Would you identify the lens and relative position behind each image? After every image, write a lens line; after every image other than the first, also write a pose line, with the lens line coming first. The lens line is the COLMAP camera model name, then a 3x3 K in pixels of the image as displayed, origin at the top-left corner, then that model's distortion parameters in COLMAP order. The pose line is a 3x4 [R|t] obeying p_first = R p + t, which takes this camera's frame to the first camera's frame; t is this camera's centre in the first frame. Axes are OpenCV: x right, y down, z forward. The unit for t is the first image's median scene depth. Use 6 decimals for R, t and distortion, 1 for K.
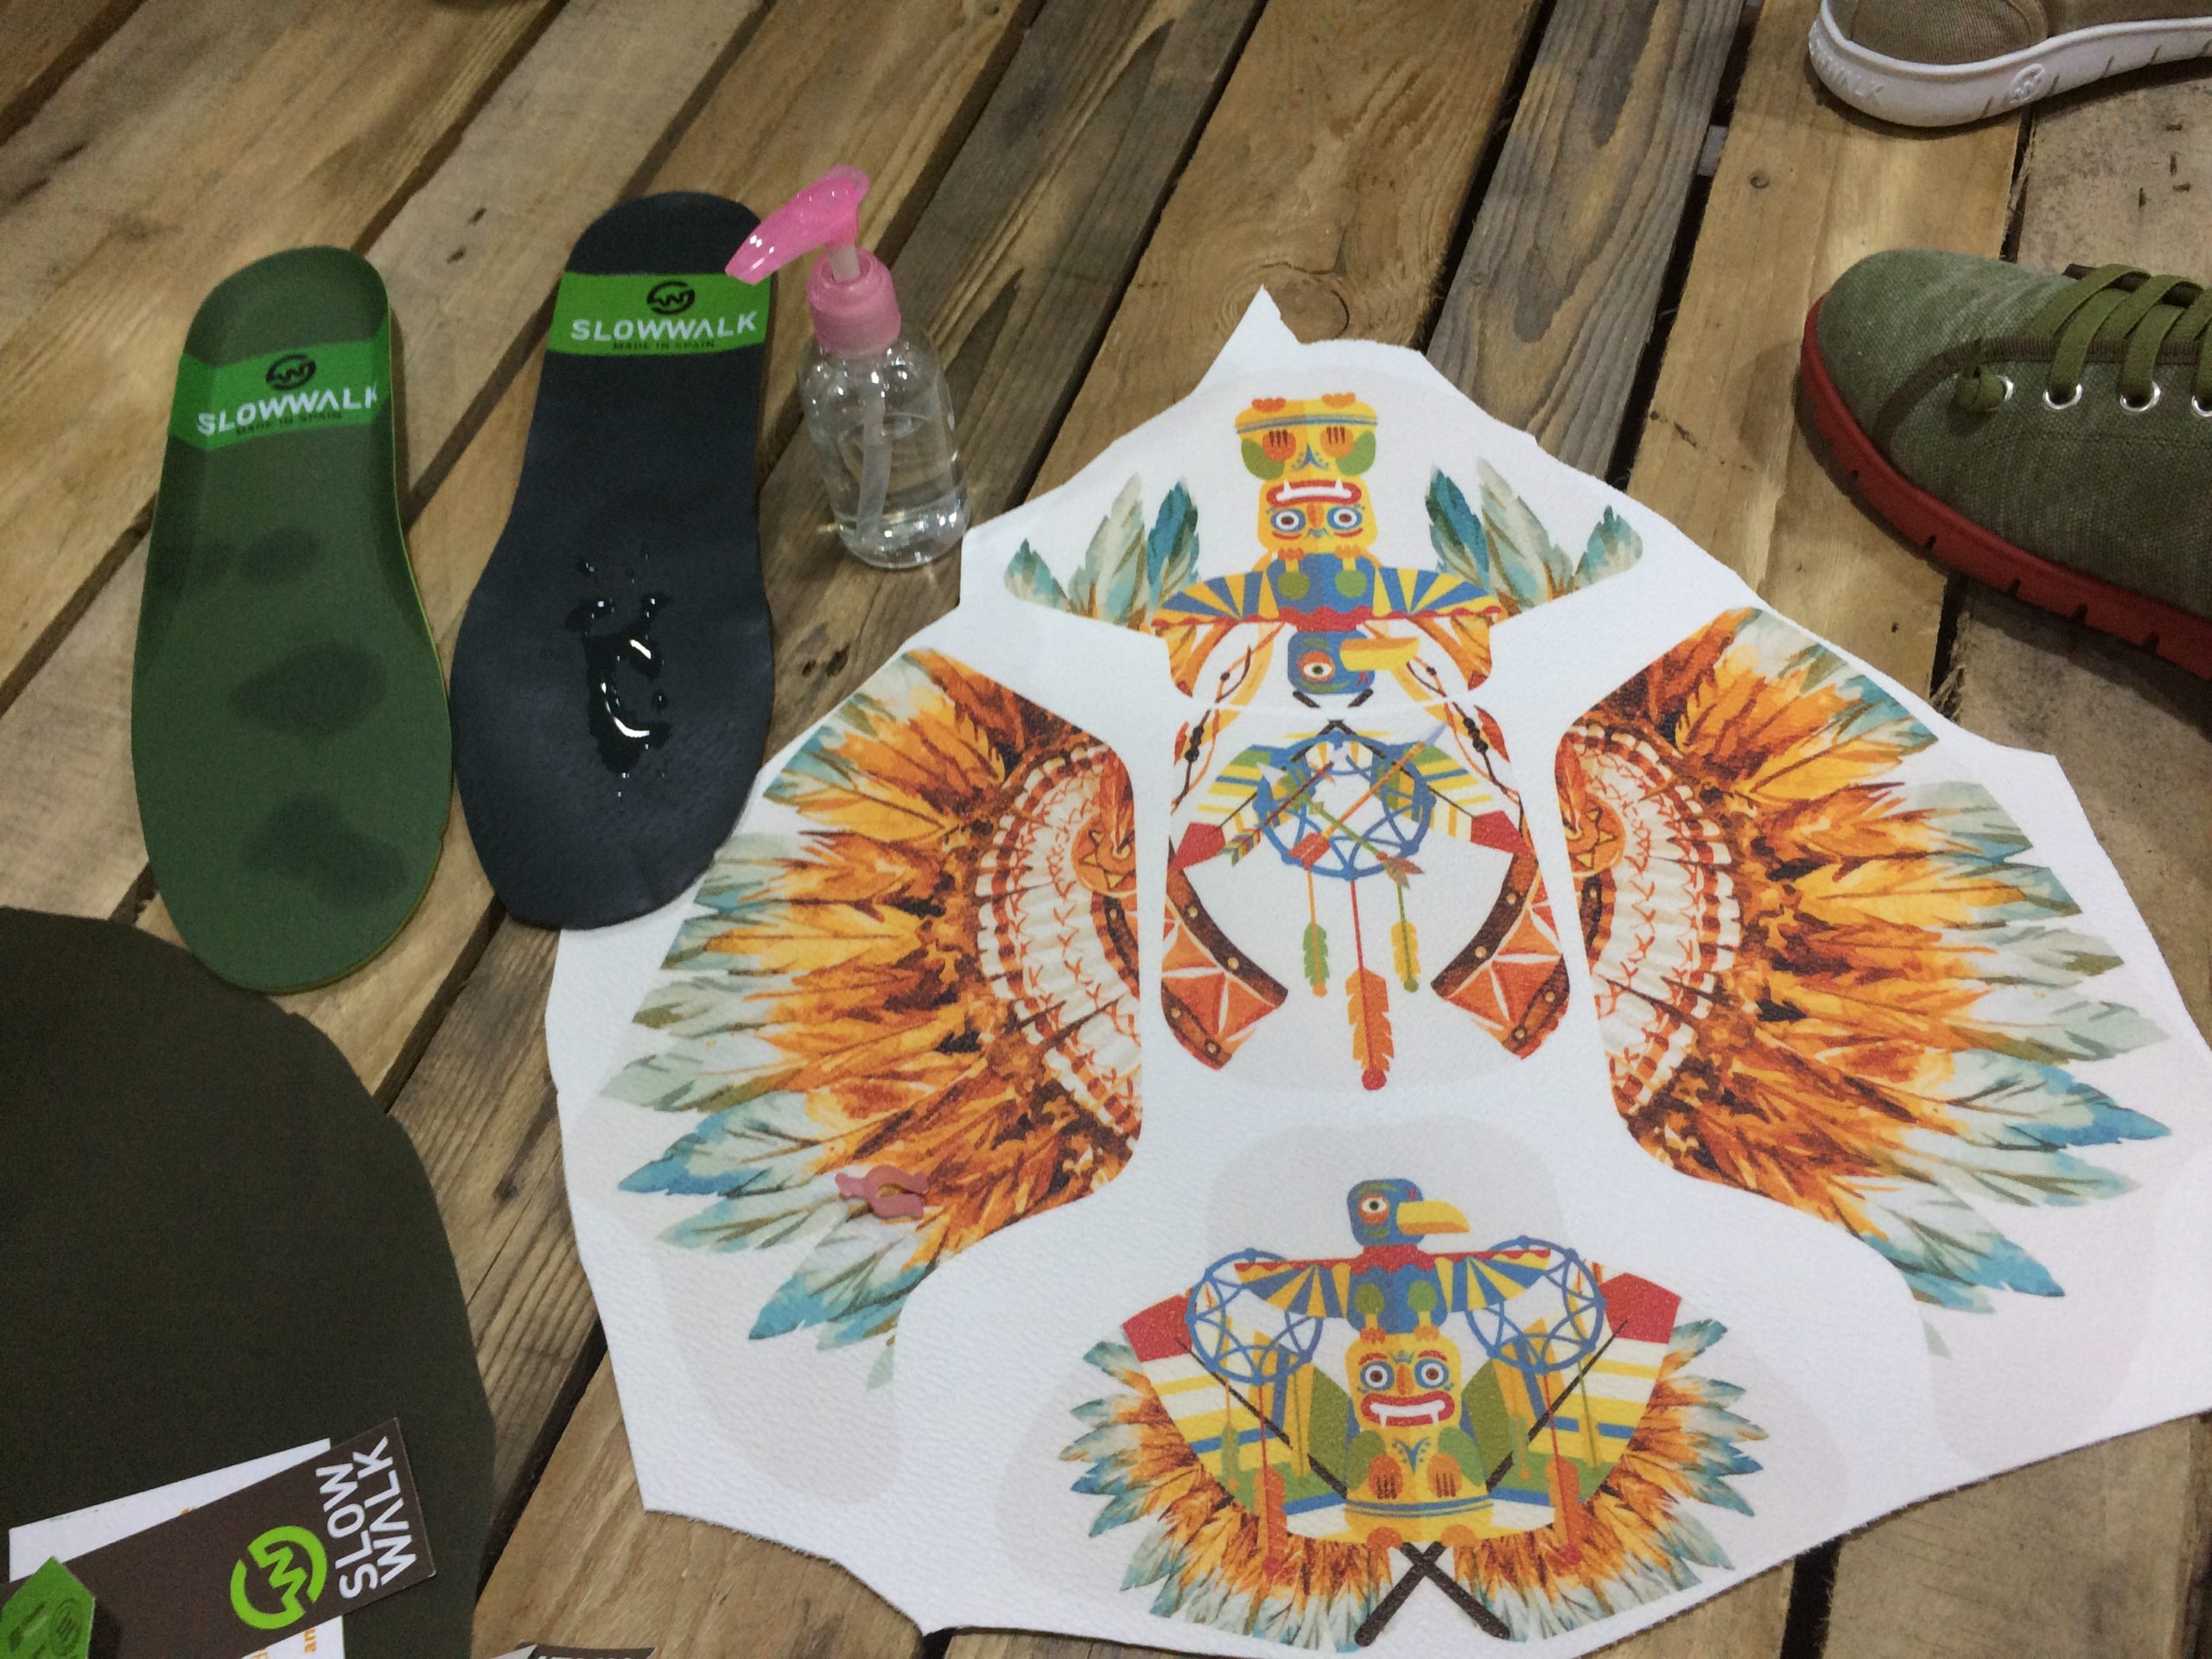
lens RADIAL K [[1871.2, 0, 1106.5], [0, 1871.2, 834.4], [0, 0, 1]] dist [0.084950, -0.109067]
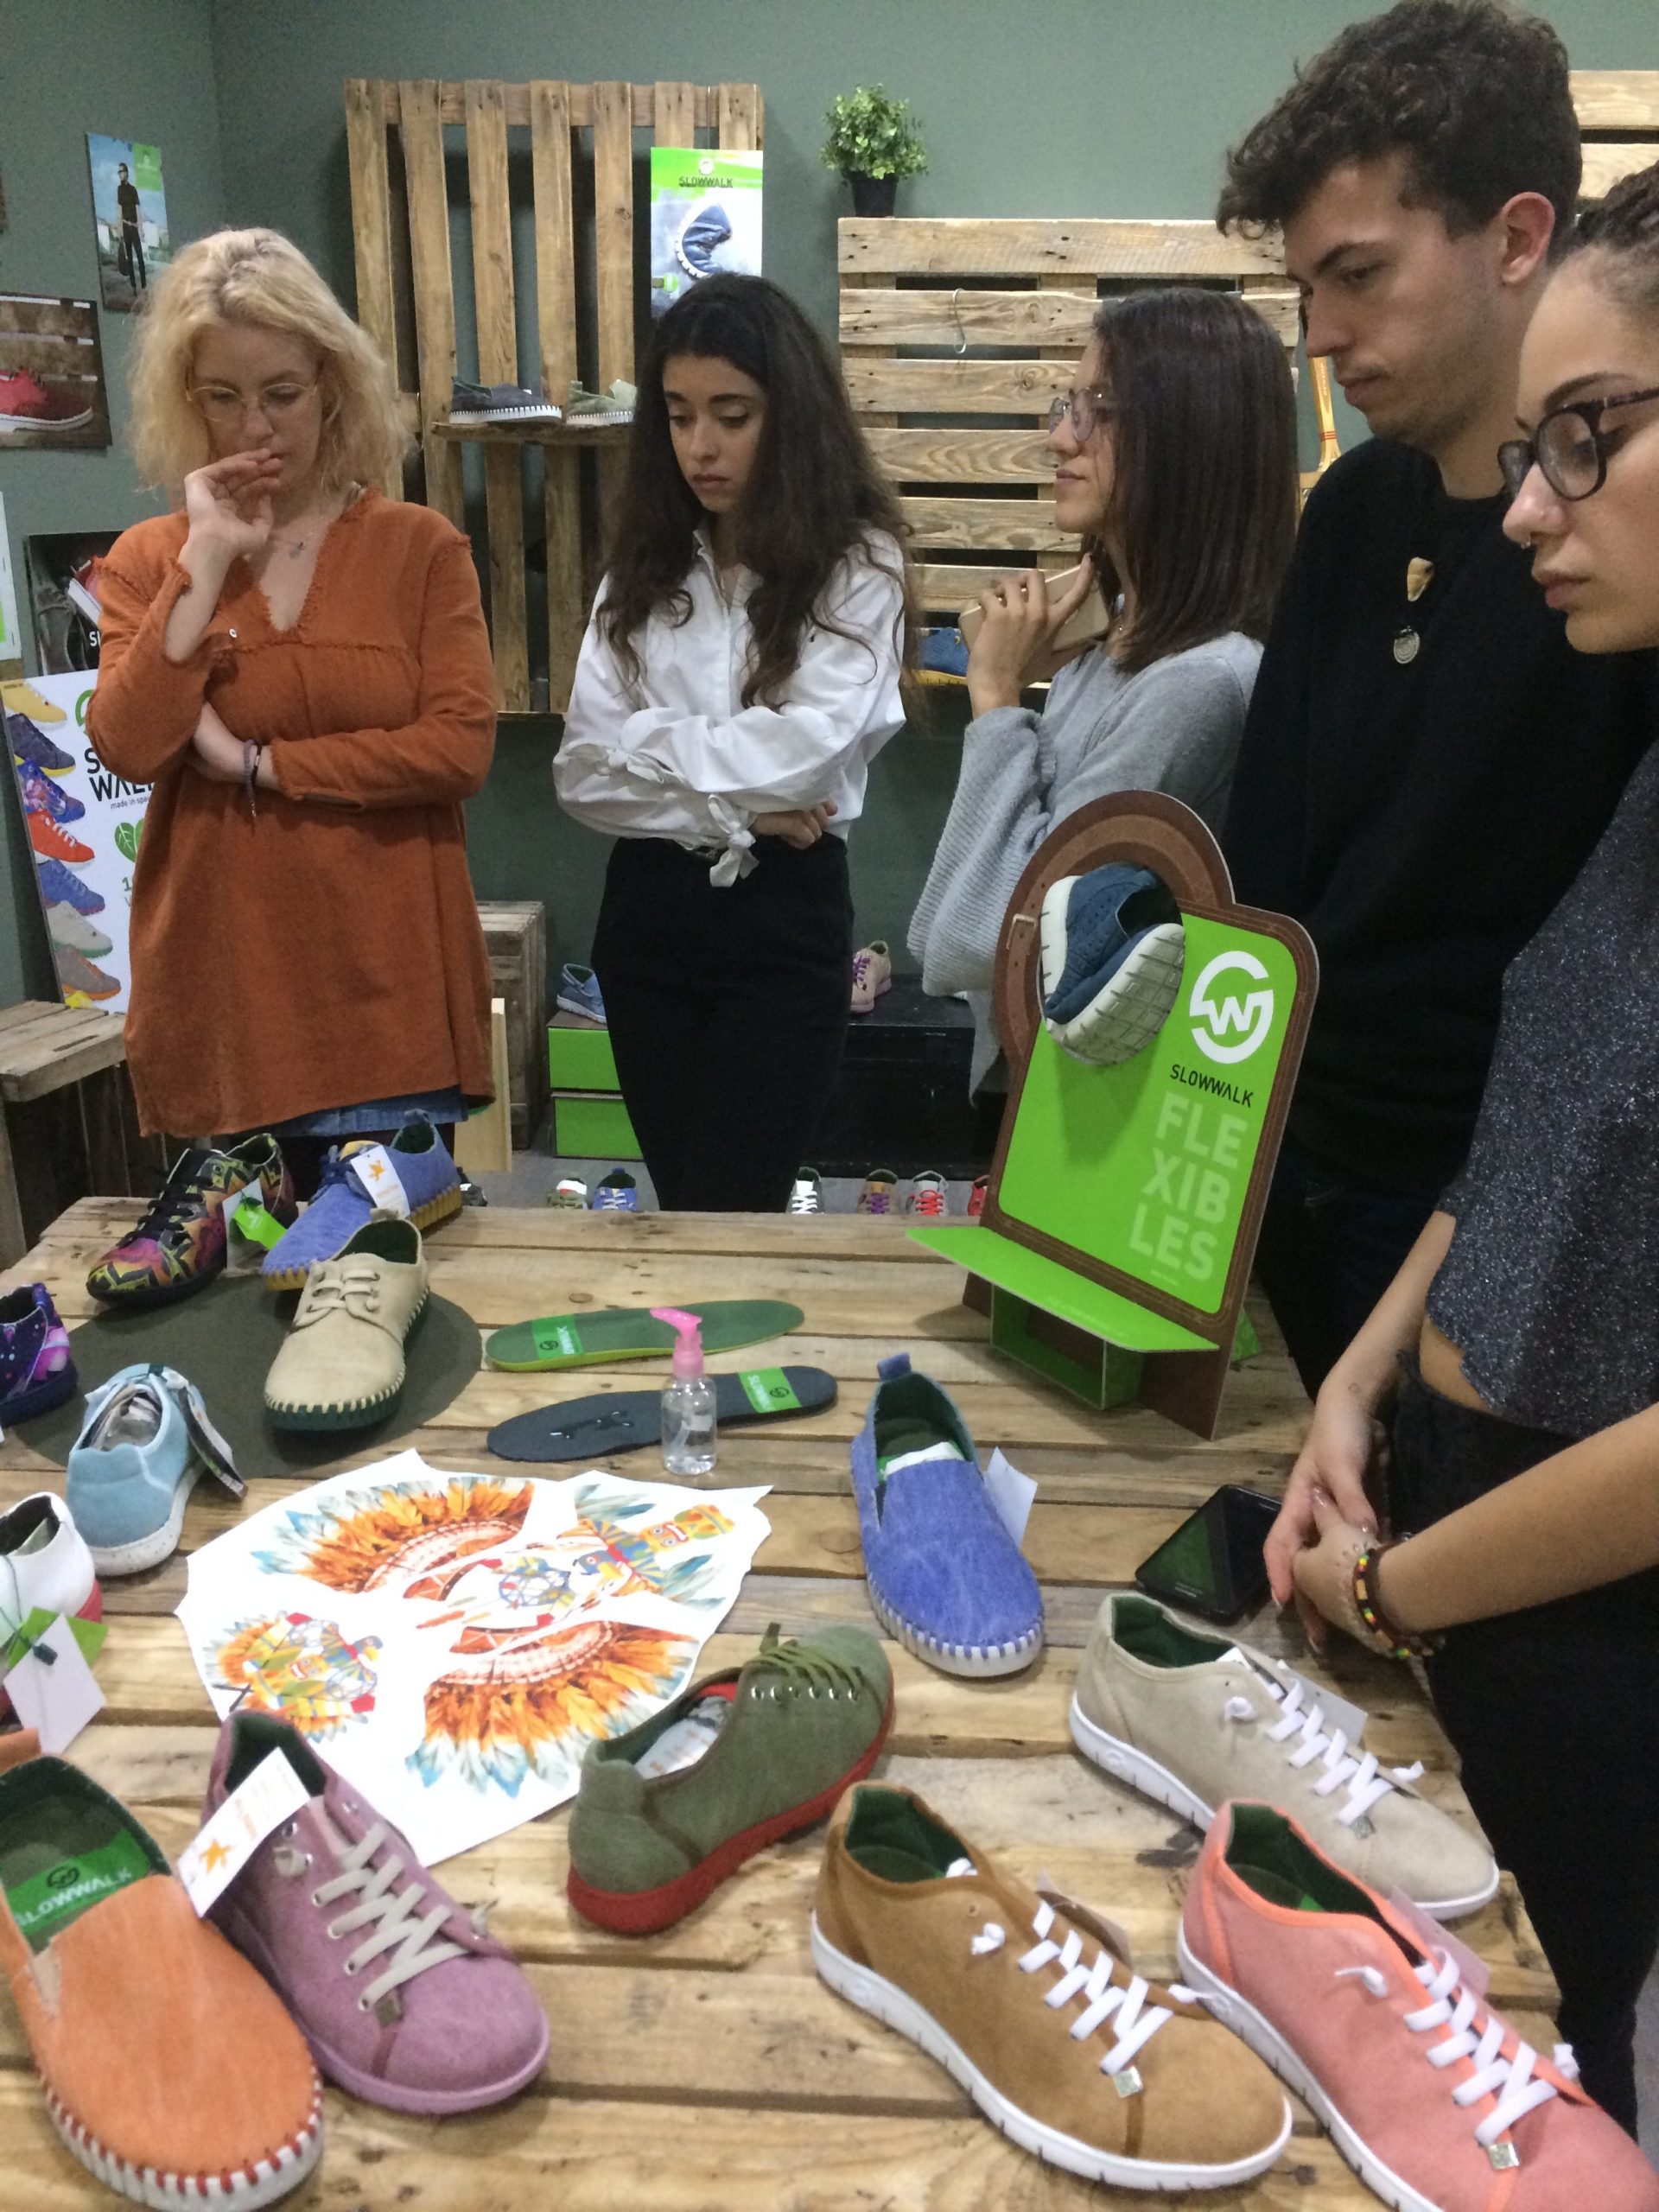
lens RADIAL K [[1871.2, 0, 821.9], [0, 1871.2, 1085.4], [0, 0, 1]] dist [0.084950, -0.109067]
pose [[0.559652, 0.324328, -0.762628, 2.101392], [-0.722235, 0.642162, -0.256913, -0.079579], [0.406407, 0.694578, 0.593629, -0.814260]]
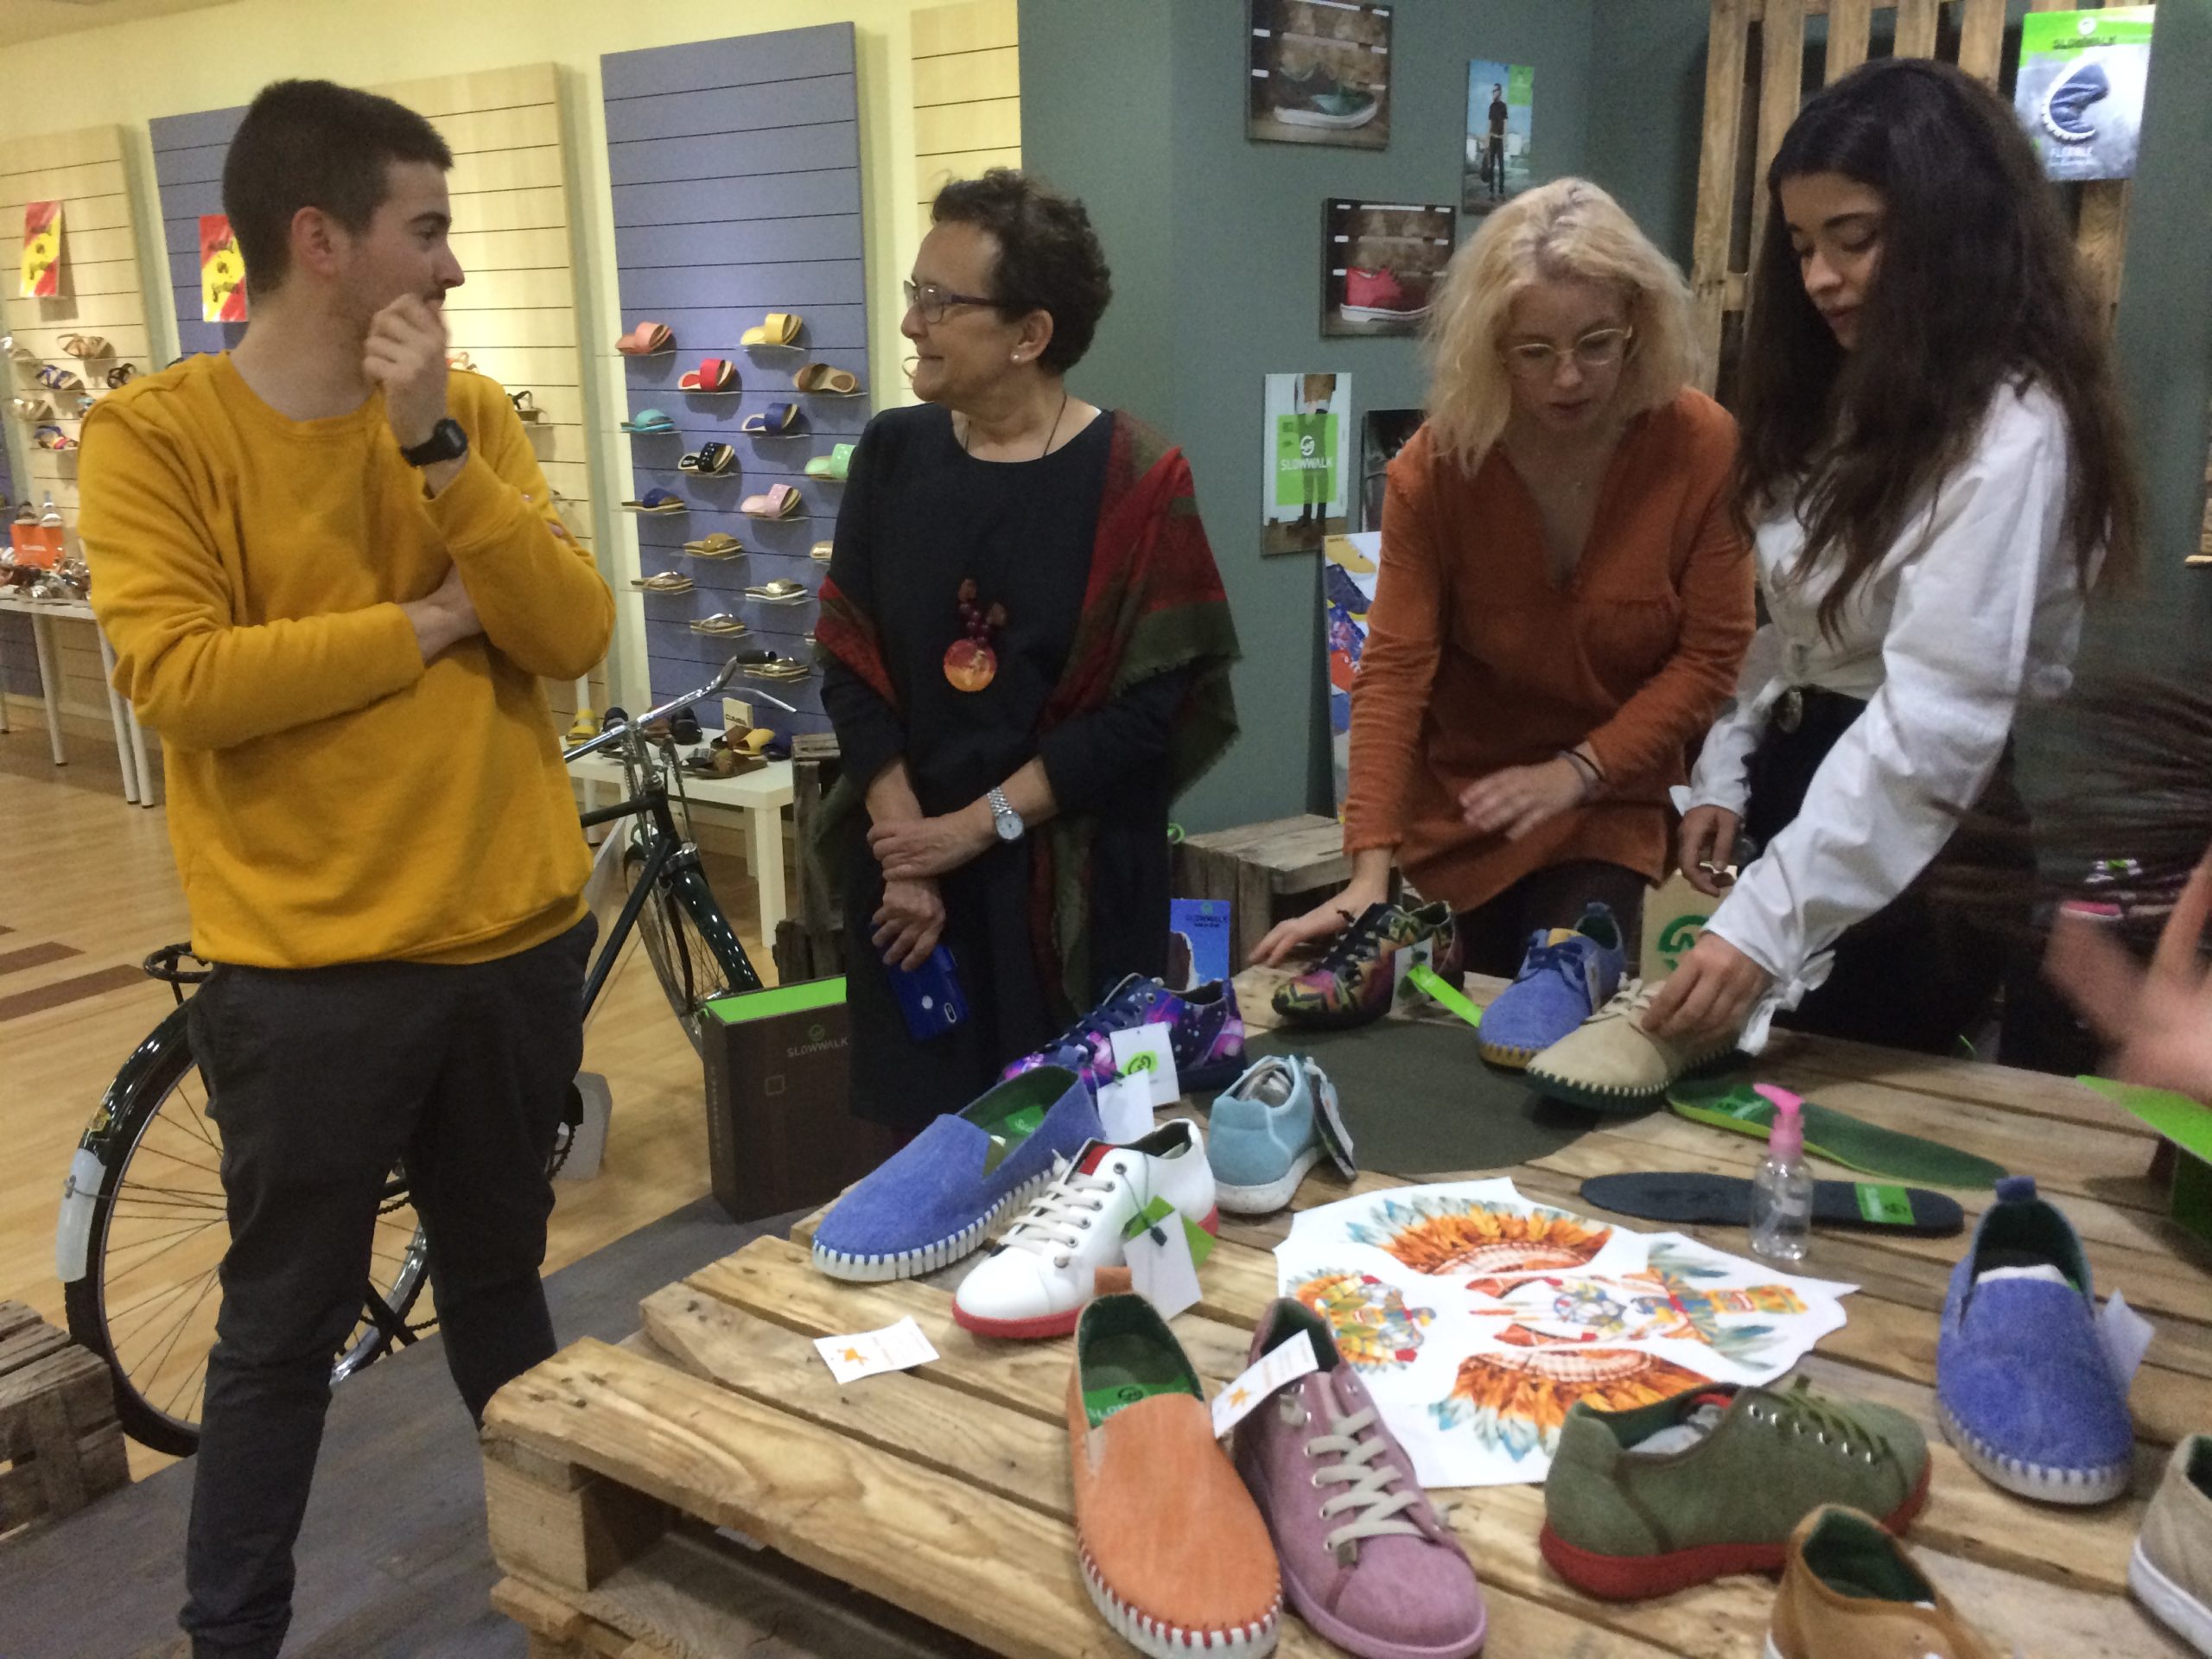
lens RADIAL K [[1871.2, 0, 1111.9], [0, 1871.2, 822.6], [0, 0, 1]] dist [0.084950, -0.109067]
pose [[0.059497, 0.290696, -0.954964, 2.467069], [-0.841022, 0.529924, 0.108914, -0.107549], [0.537719, 0.796666, 0.276010, -0.627884]]
